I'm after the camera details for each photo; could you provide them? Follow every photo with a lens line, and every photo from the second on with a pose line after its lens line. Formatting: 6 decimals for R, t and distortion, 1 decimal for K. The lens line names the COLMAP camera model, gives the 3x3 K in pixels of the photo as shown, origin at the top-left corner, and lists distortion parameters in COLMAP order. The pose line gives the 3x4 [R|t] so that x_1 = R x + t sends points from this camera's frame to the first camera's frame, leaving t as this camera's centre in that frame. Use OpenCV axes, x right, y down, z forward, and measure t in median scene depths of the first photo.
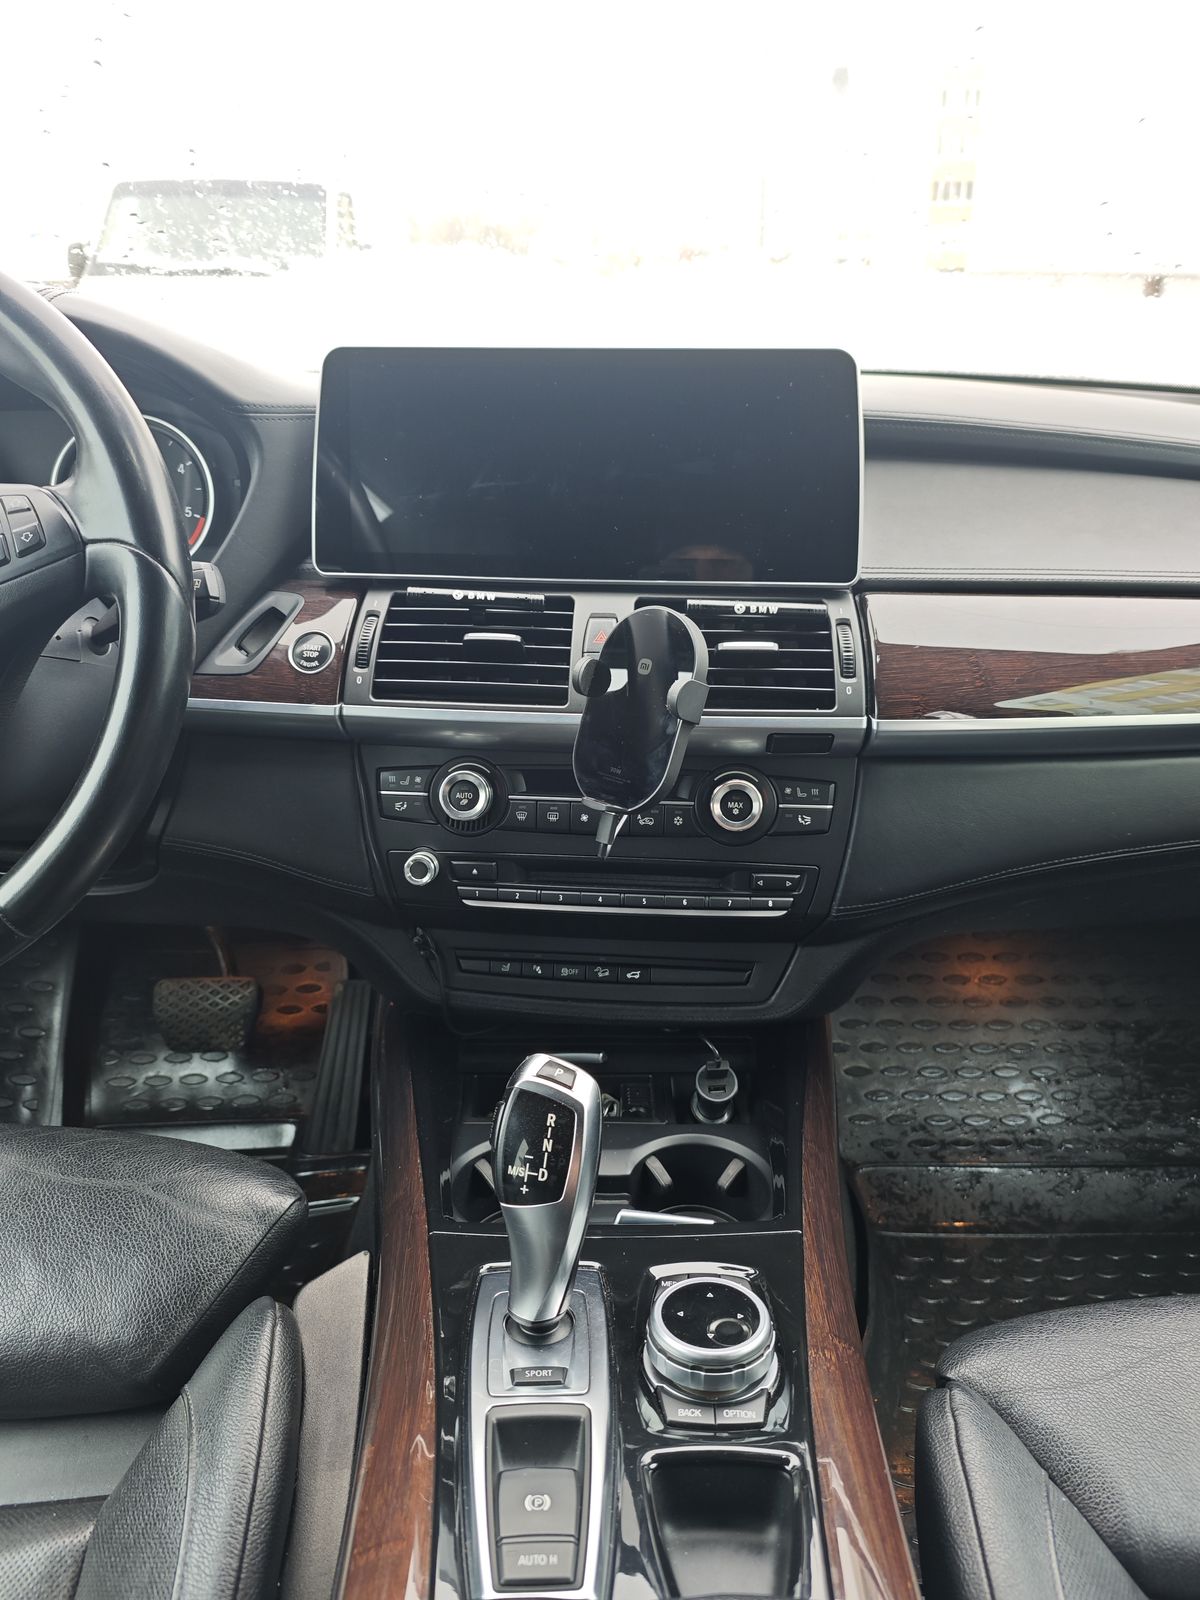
lens RADIAL K [[1092.0, 0, 591.8], [0, 1092.0, 800.9], [0, 0, 1]] dist [0.084918, -0.171579]
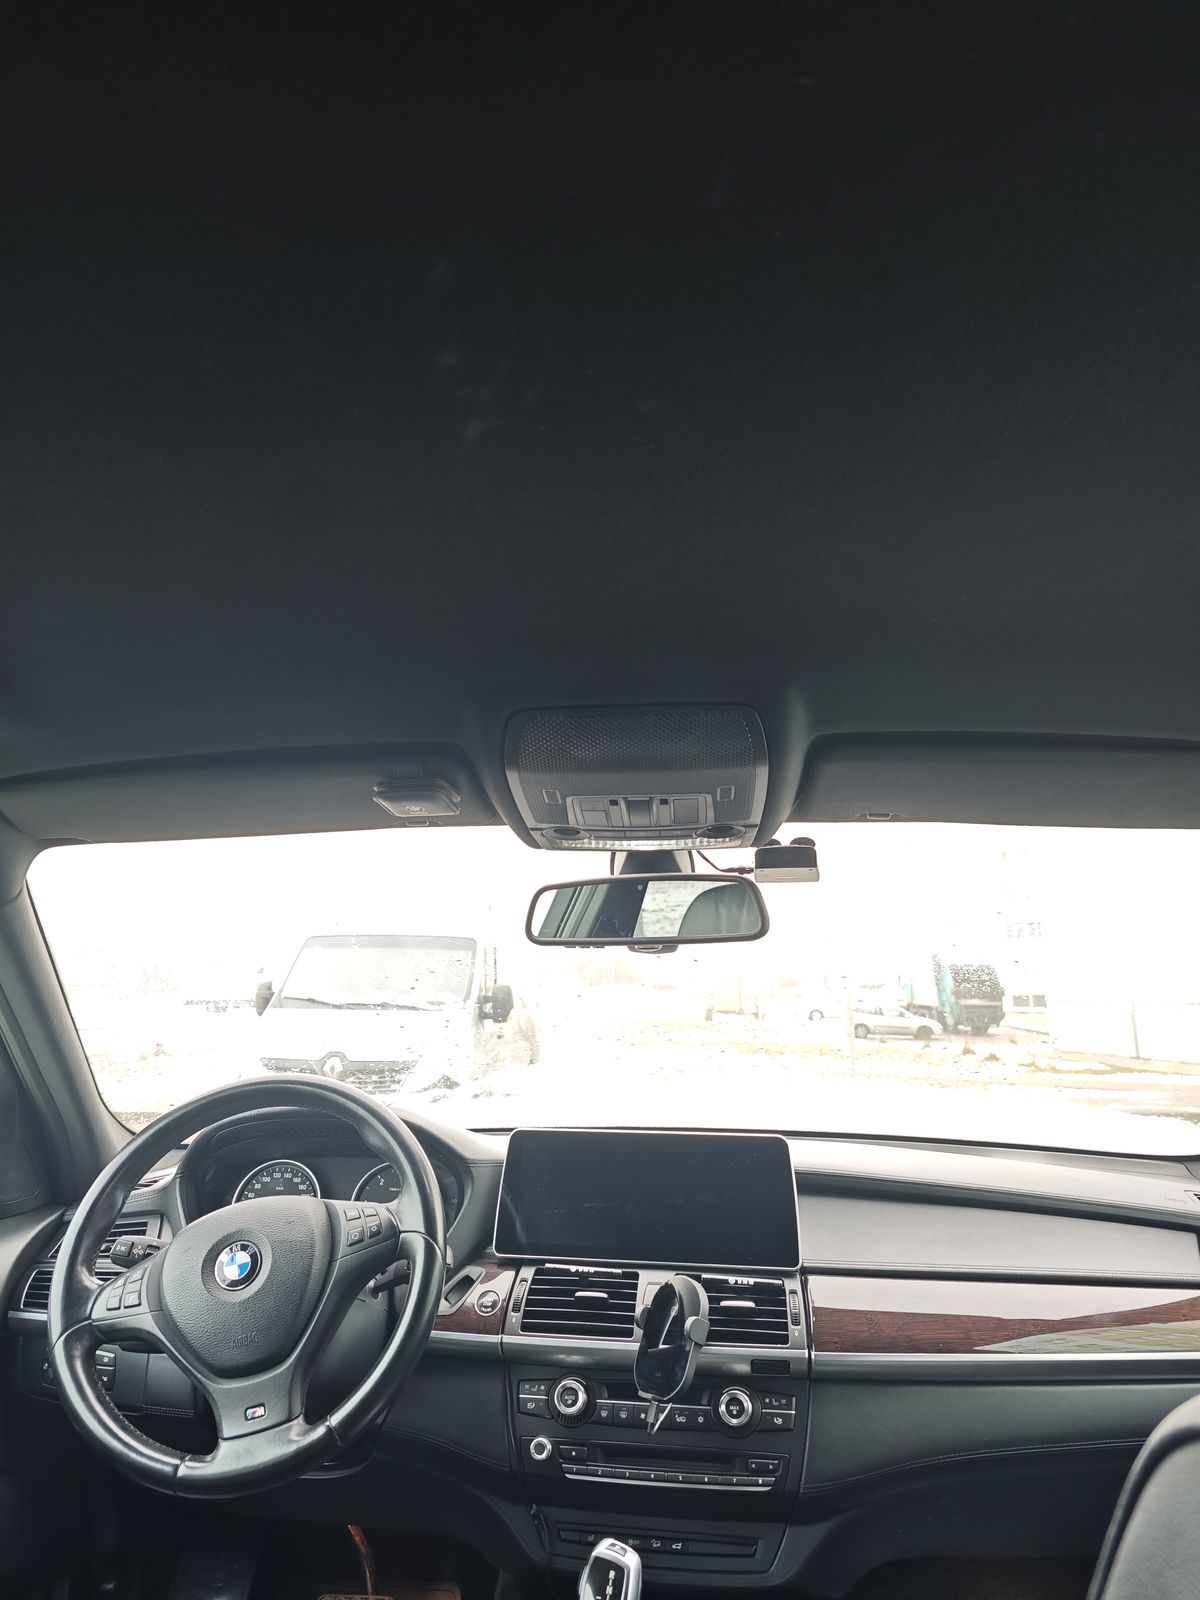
lens RADIAL K [[1092.0, 0, 591.8], [0, 1092.0, 800.9], [0, 0, 1]] dist [0.084918, -0.171579]
pose [[0.995245, -0.014119, -0.096370, 0.090235], [-0.044920, 0.811393, -0.582773, 0.235678], [0.086422, 0.584331, 0.806901, -0.877814]]
